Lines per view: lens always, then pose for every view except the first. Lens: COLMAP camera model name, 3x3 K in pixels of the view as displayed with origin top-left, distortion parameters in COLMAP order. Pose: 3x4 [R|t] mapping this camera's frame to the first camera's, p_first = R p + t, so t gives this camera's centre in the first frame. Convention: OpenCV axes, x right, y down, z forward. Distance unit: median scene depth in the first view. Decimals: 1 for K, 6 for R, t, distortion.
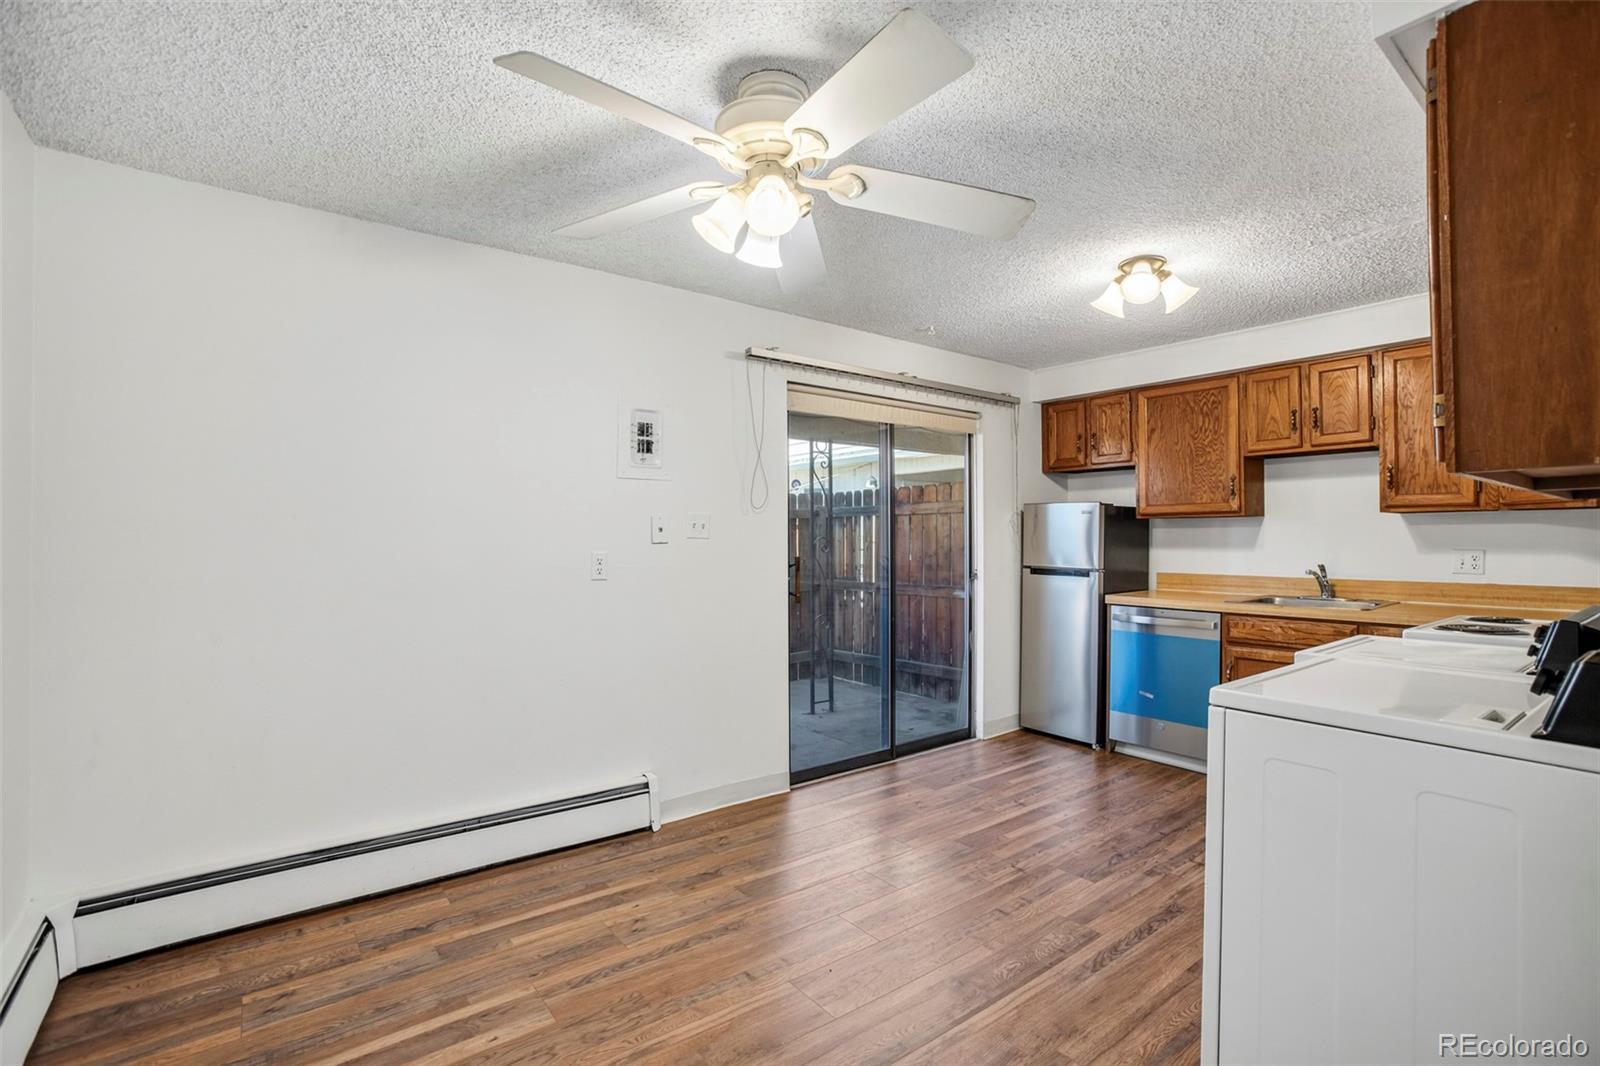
lens RADIAL K [[813.1, 0, 825.3], [0, 813.1, 540.3], [0, 0, 1]] dist [-0.014458, -0.000039]
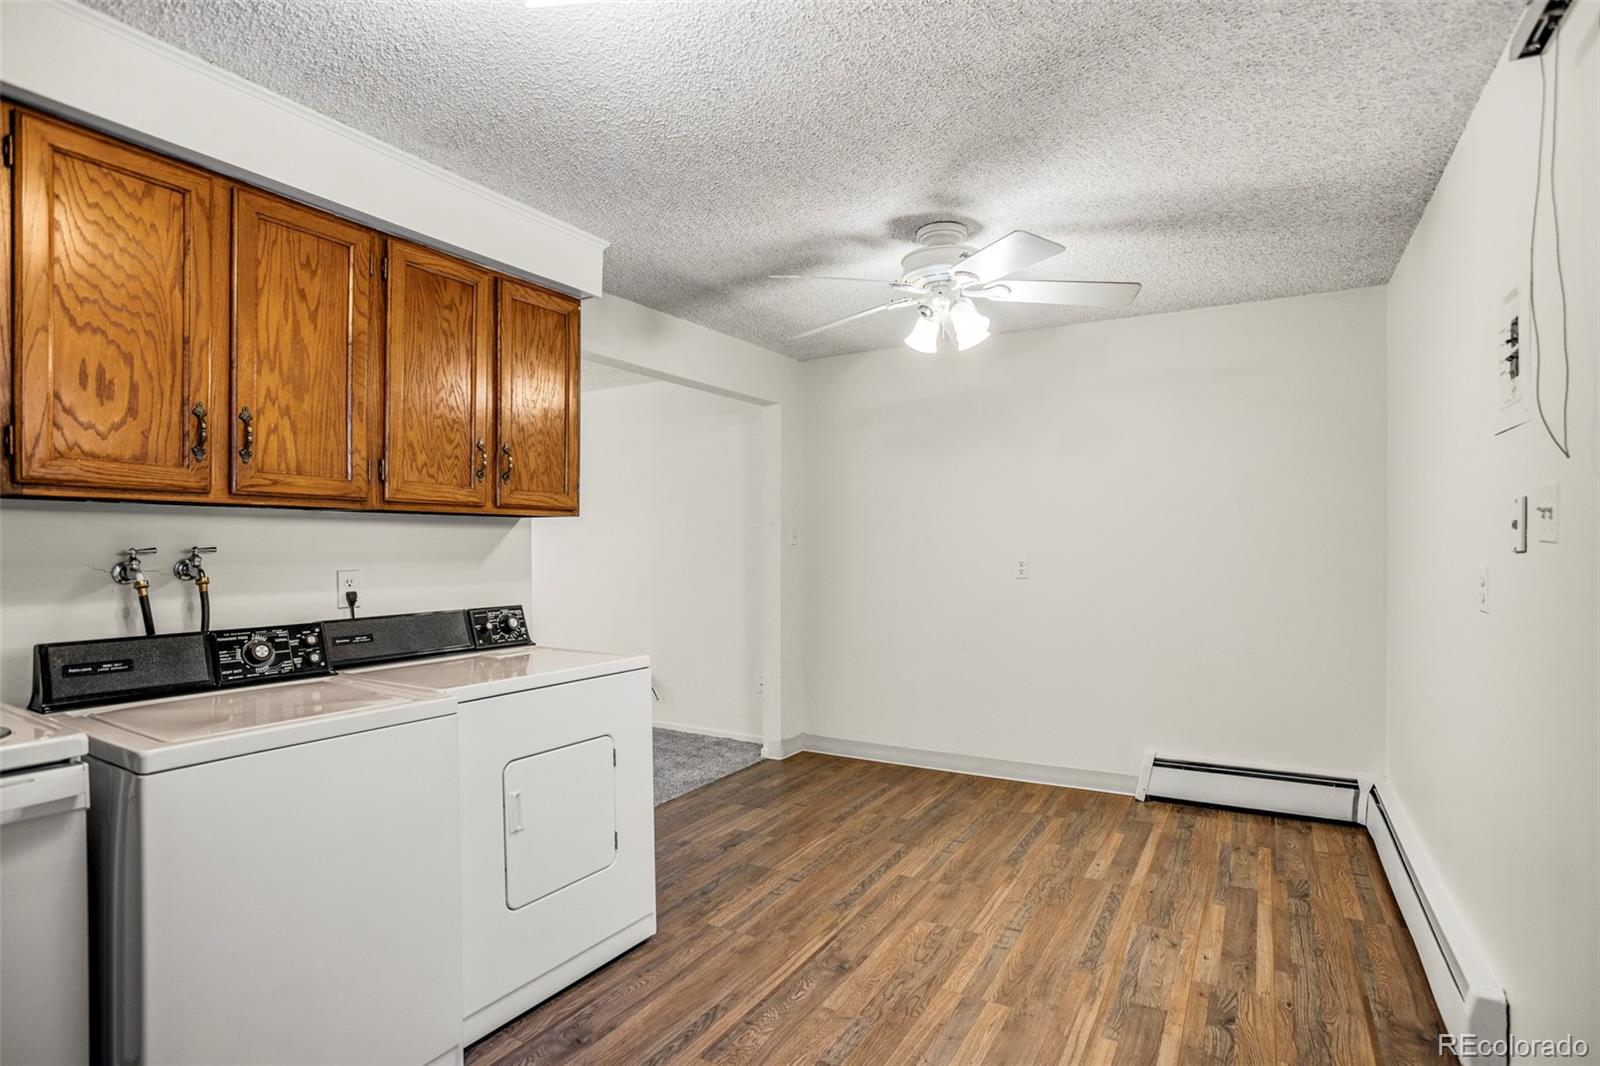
lens RADIAL K [[830.0, 0, 827.9], [0, 830.0, 540.2], [0, 0, 1]] dist [0.000143, 0.000201]
pose [[-0.936233, -0.001716, -0.351375, 0.548932], [0.000681, 0.999977, -0.006700, -0.007900], [0.351379, -0.006513, -0.936211, 1.945551]]
